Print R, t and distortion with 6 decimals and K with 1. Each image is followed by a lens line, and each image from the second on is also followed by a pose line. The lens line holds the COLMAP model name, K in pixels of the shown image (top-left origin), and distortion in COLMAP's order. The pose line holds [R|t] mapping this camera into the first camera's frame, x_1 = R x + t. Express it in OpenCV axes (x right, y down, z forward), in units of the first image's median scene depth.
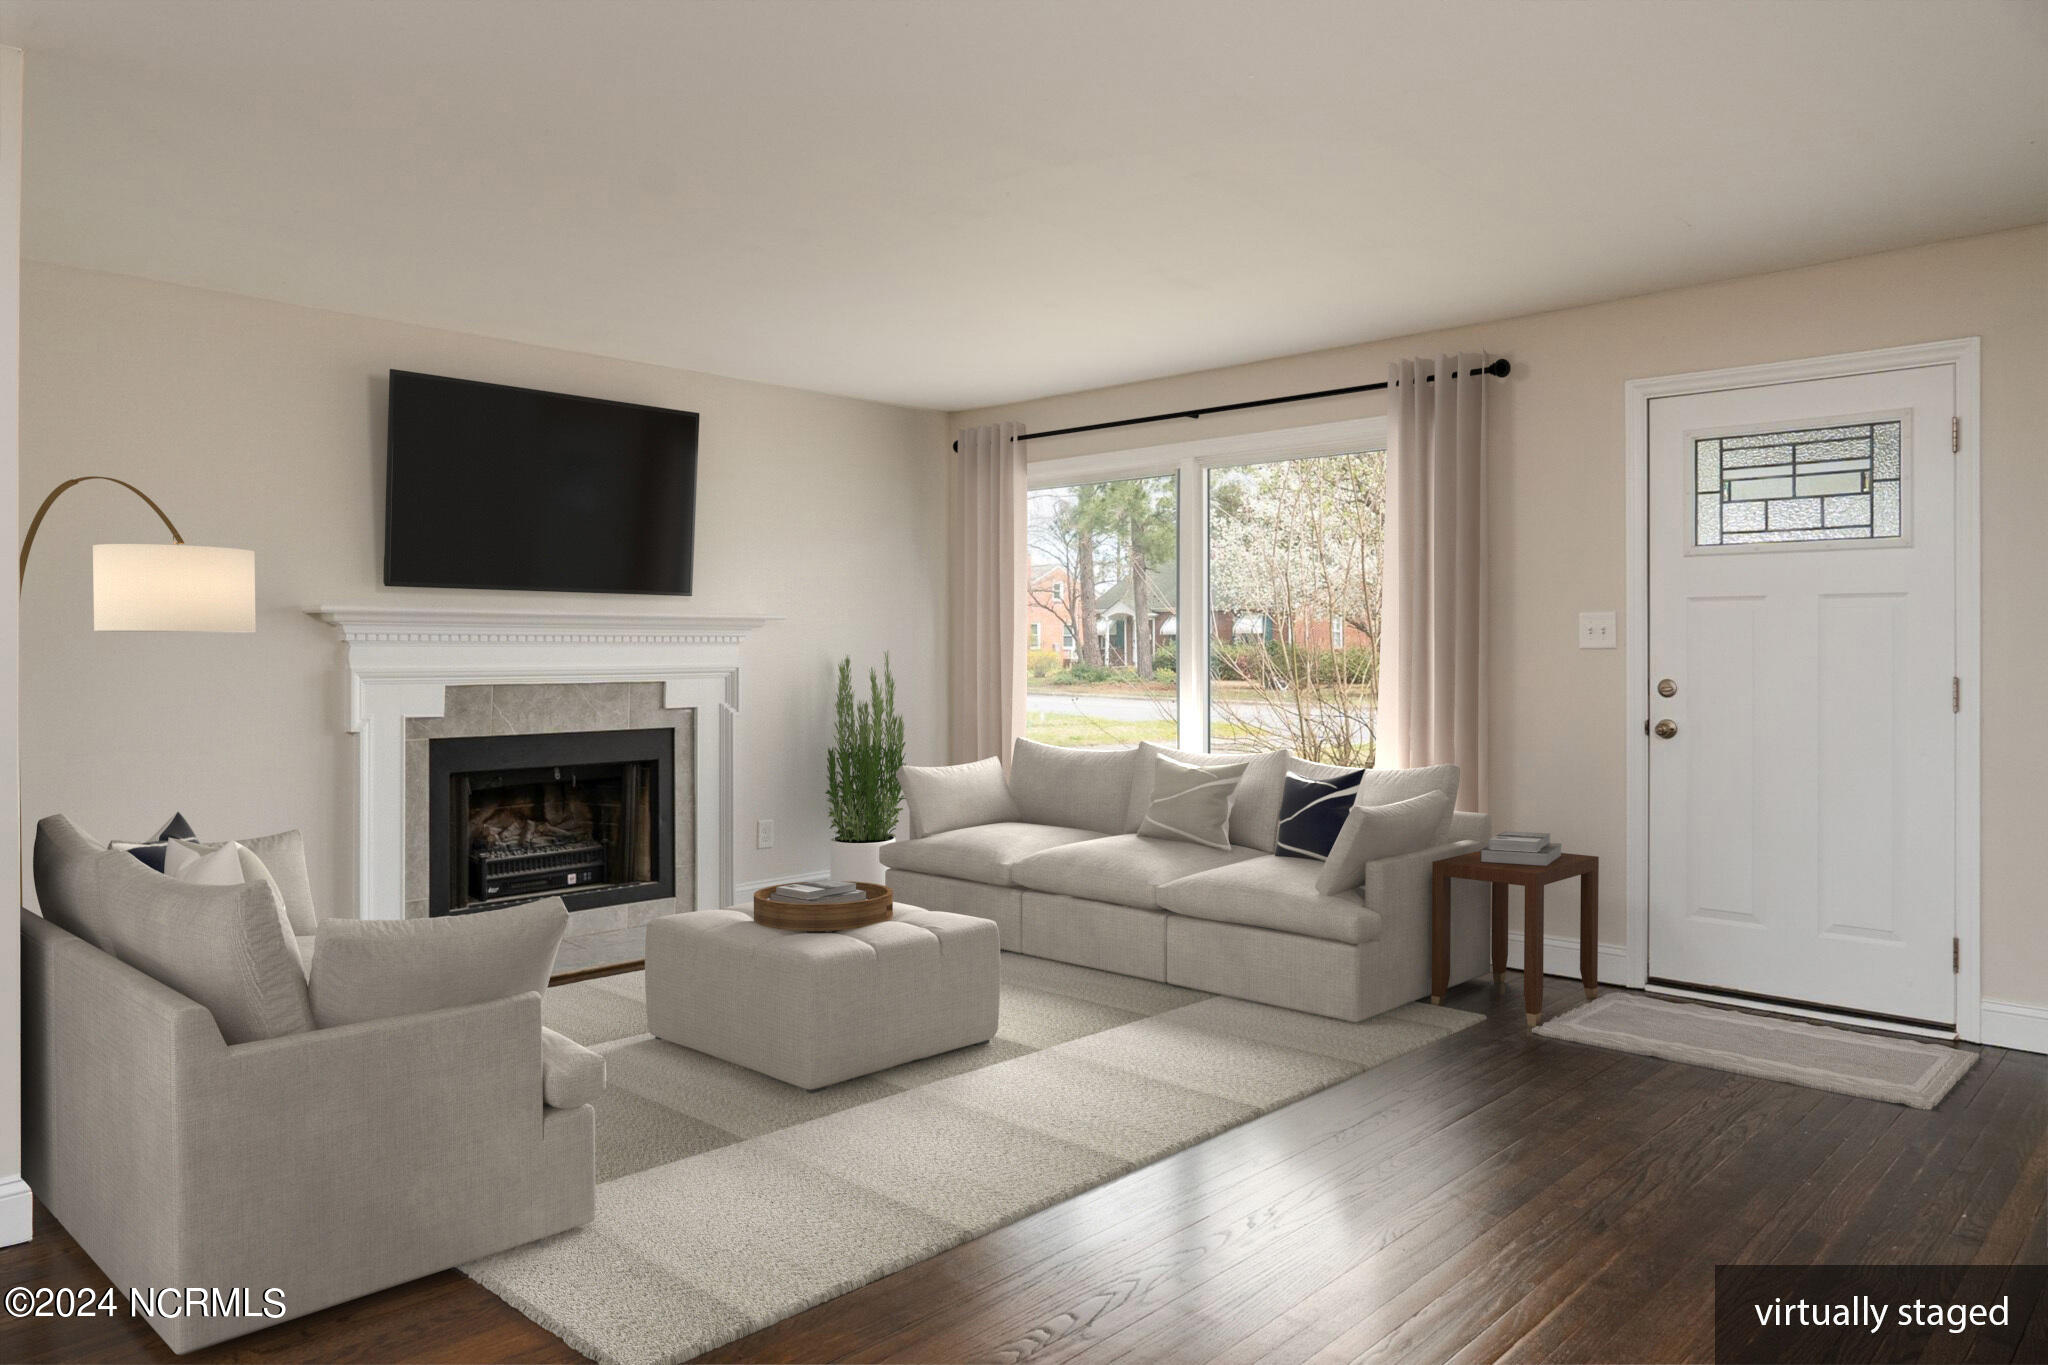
lens RADIAL K [[1406.8, 0, 1001.2], [0, 1406.8, 640.4], [0, 0, 1]] dist [-0.016809, 0.019067]
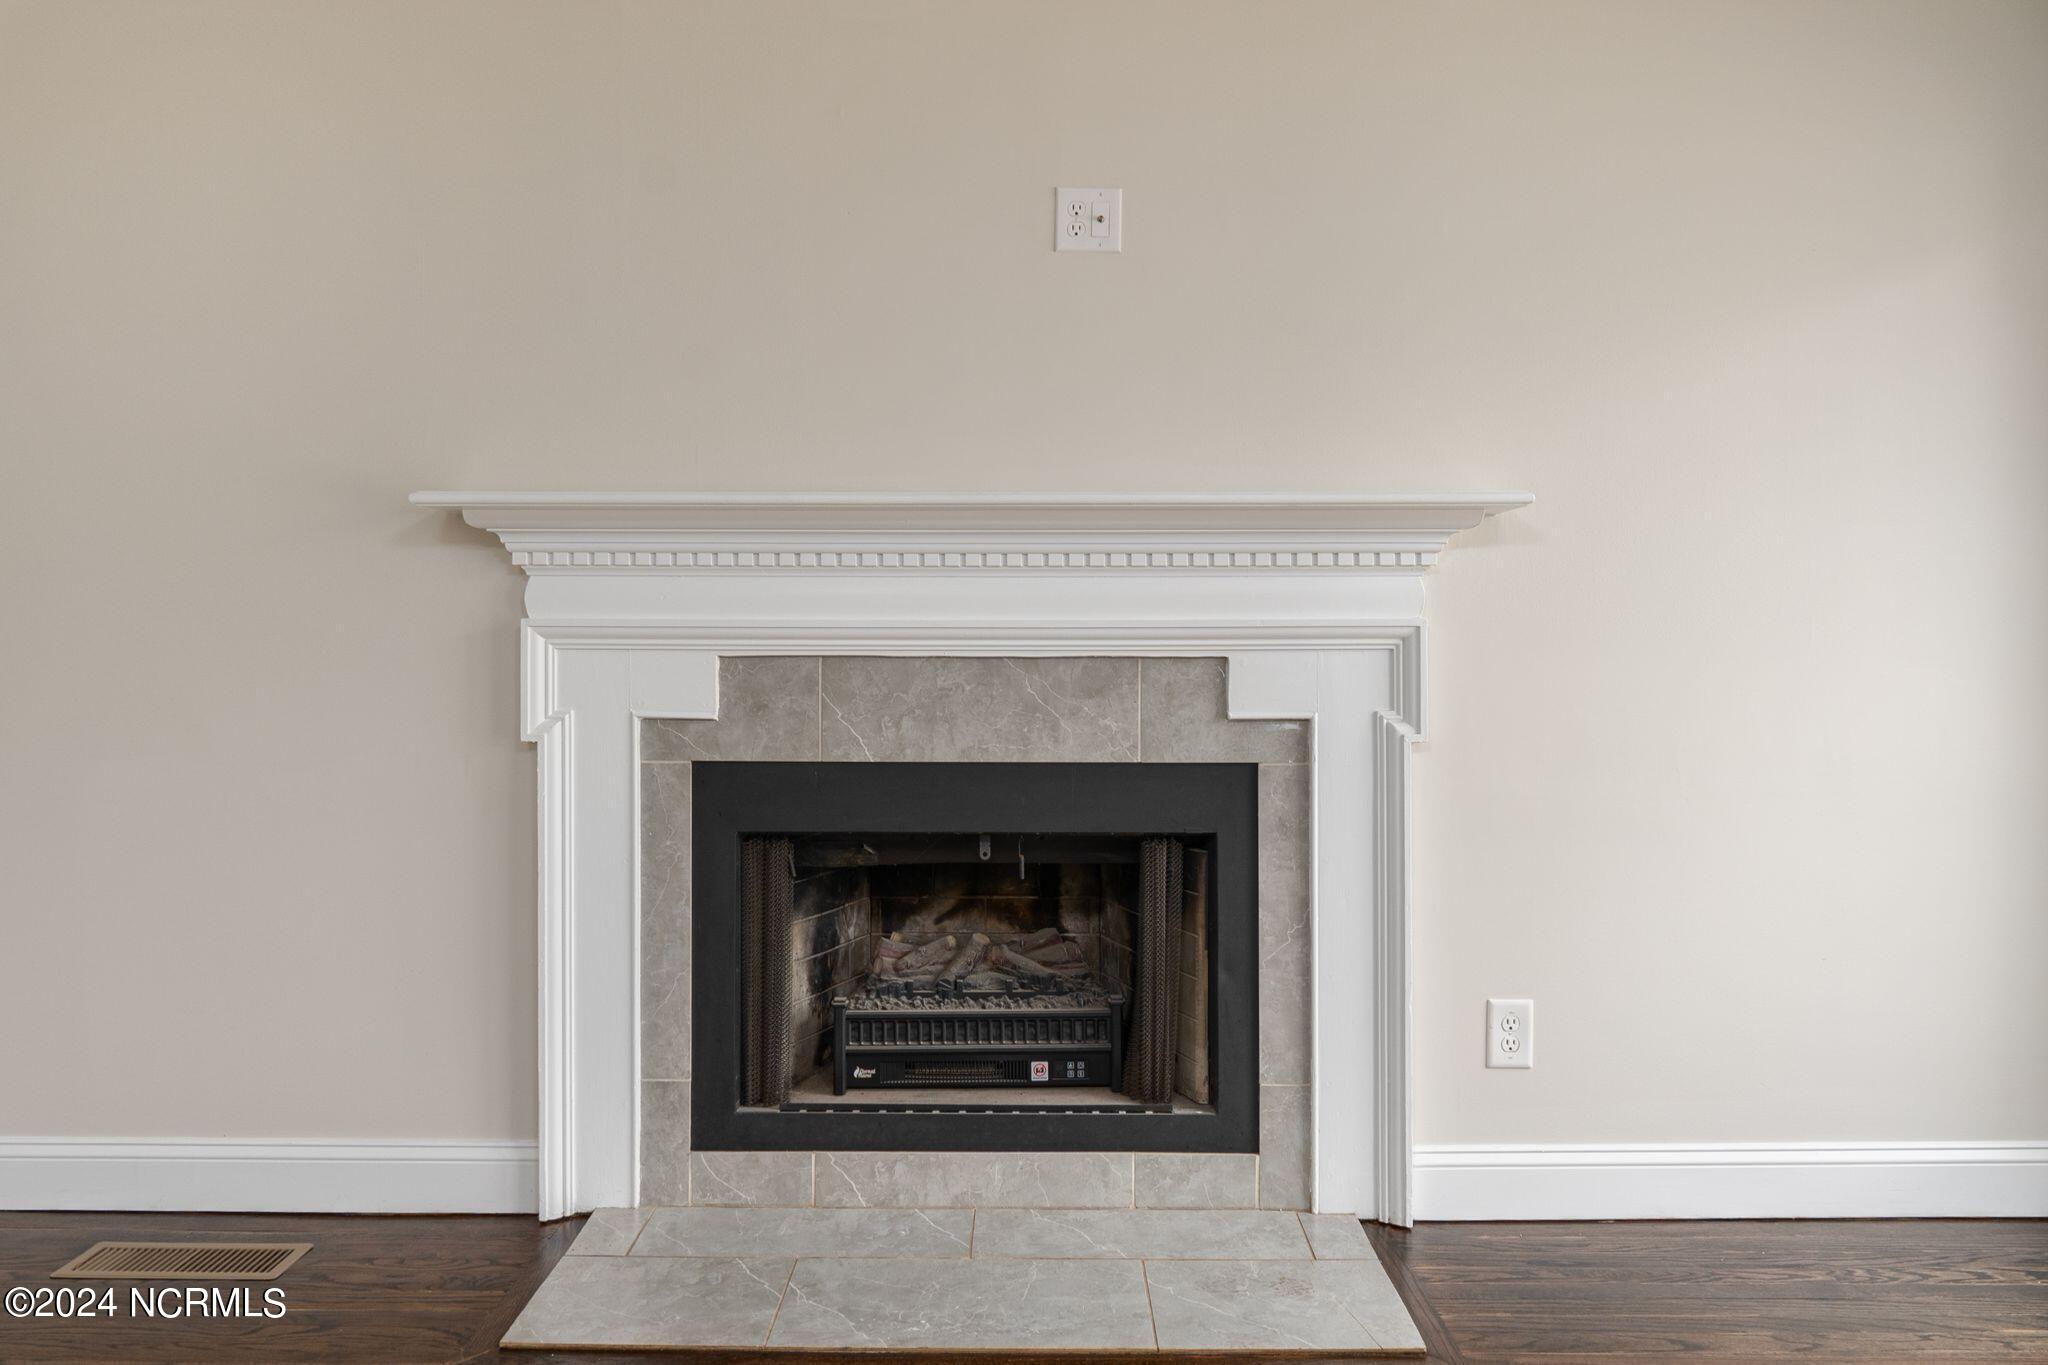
lens RADIAL K [[1406.8, 0, 1019.9], [0, 1406.8, 626.6], [0, 0, 1]] dist [-0.016809, 0.019067]
pose [[0.689799, -0.010988, -0.723917, 0.034644], [0.002125, 0.999911, -0.013153, 0.026123], [0.723998, 0.007535, 0.689761, 0.669940]]
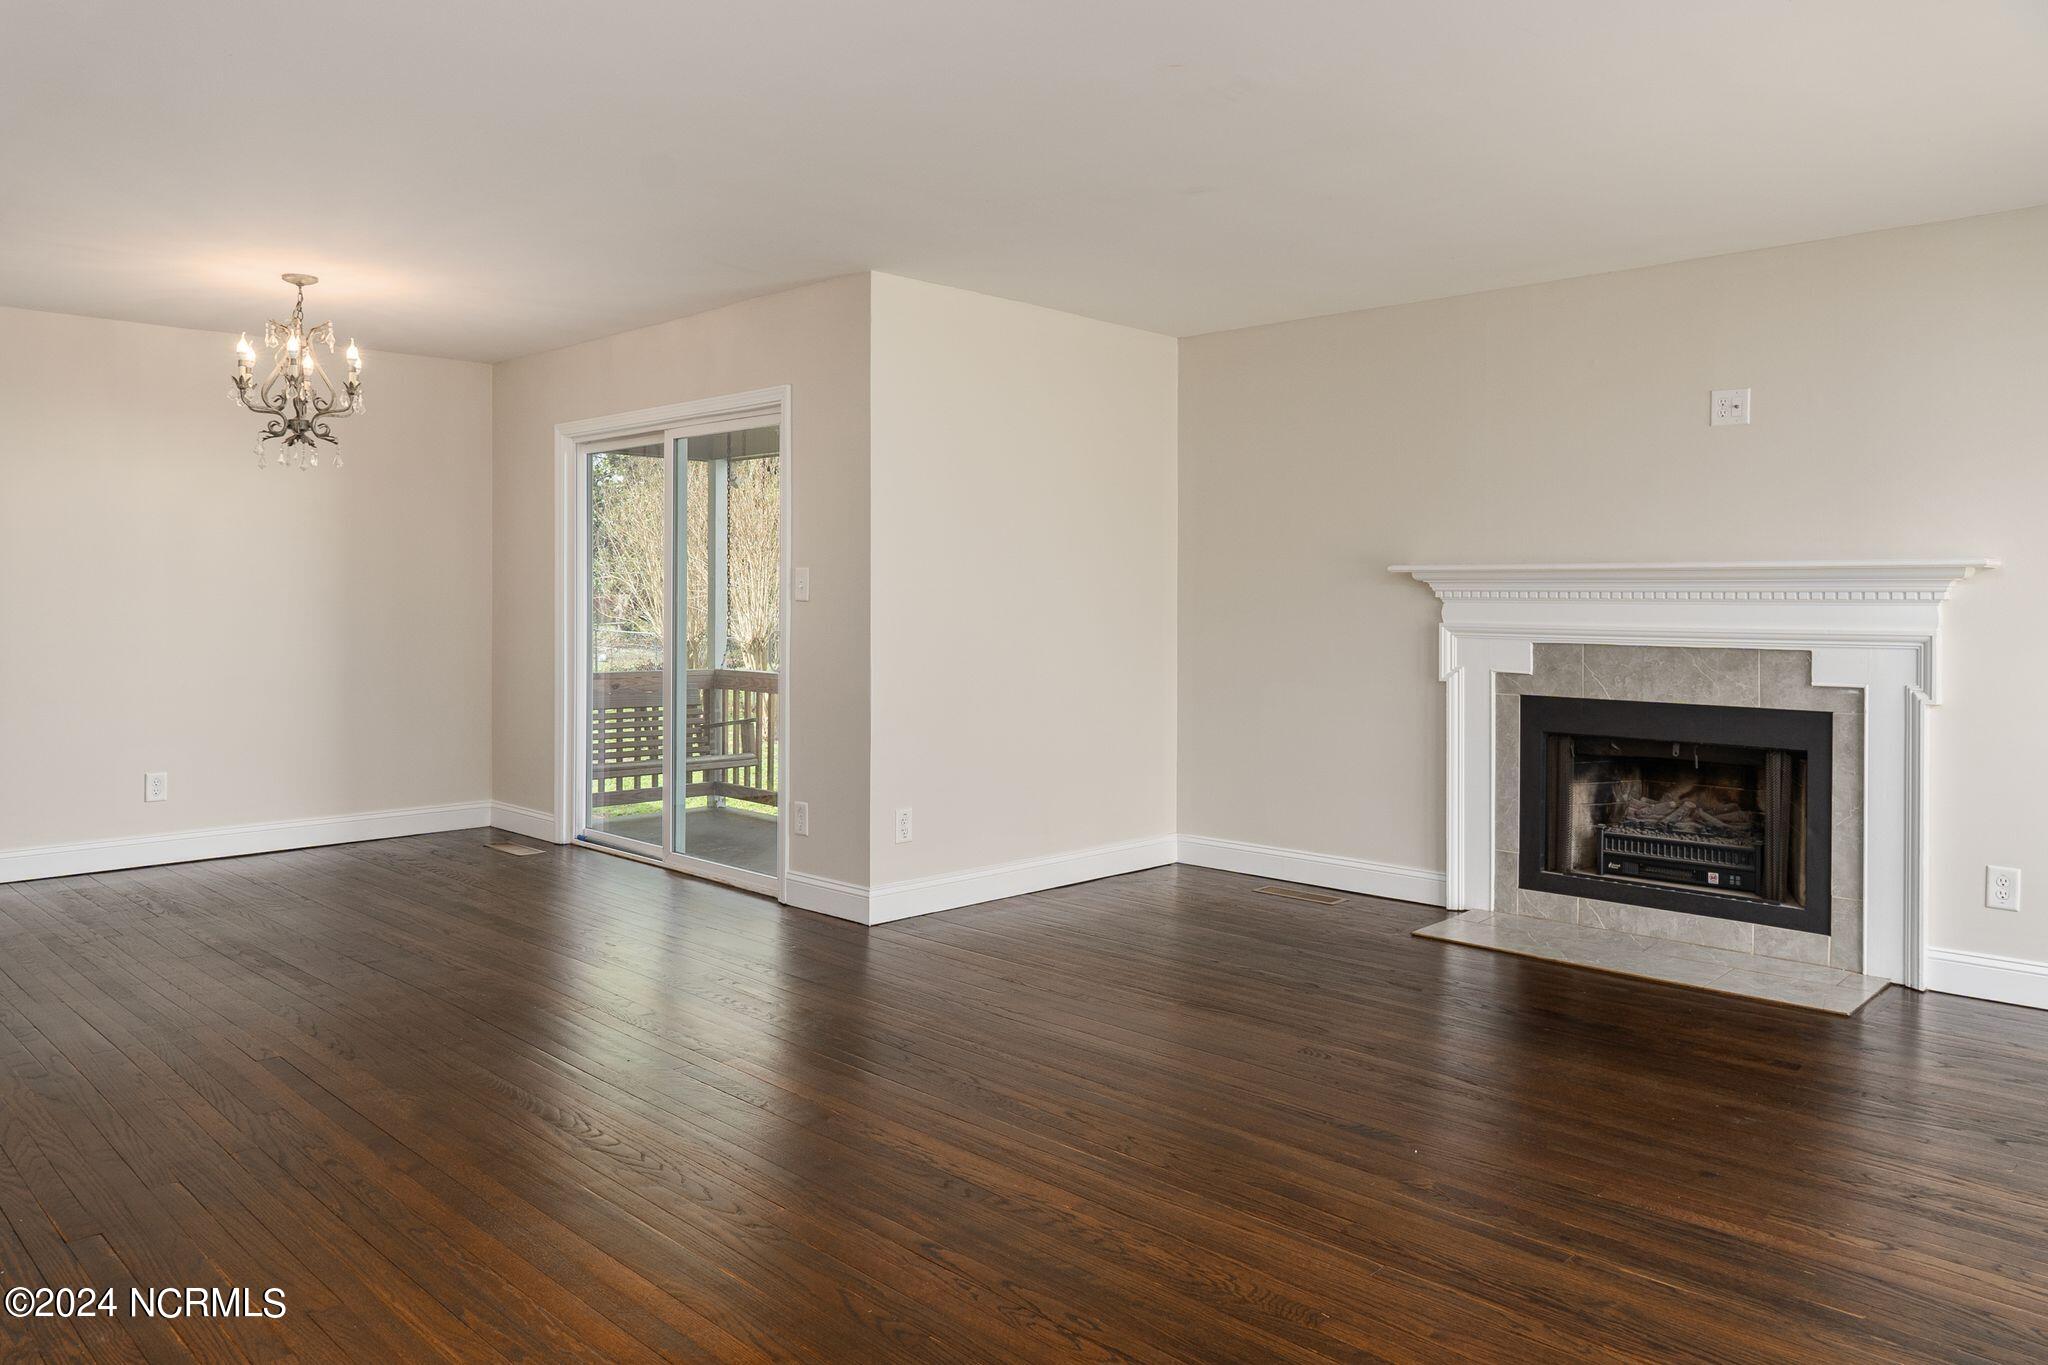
lens RADIAL K [[1406.8, 0, 1021.5], [0, 1406.8, 609.1], [0, 0, 1]] dist [-0.016809, 0.019067]
pose [[-0.005680, 0.006747, -0.999961, 0.546974], [-0.003069, 0.999972, 0.006765, 0.002654], [0.999979, 0.003107, -0.005659, 0.588096]]
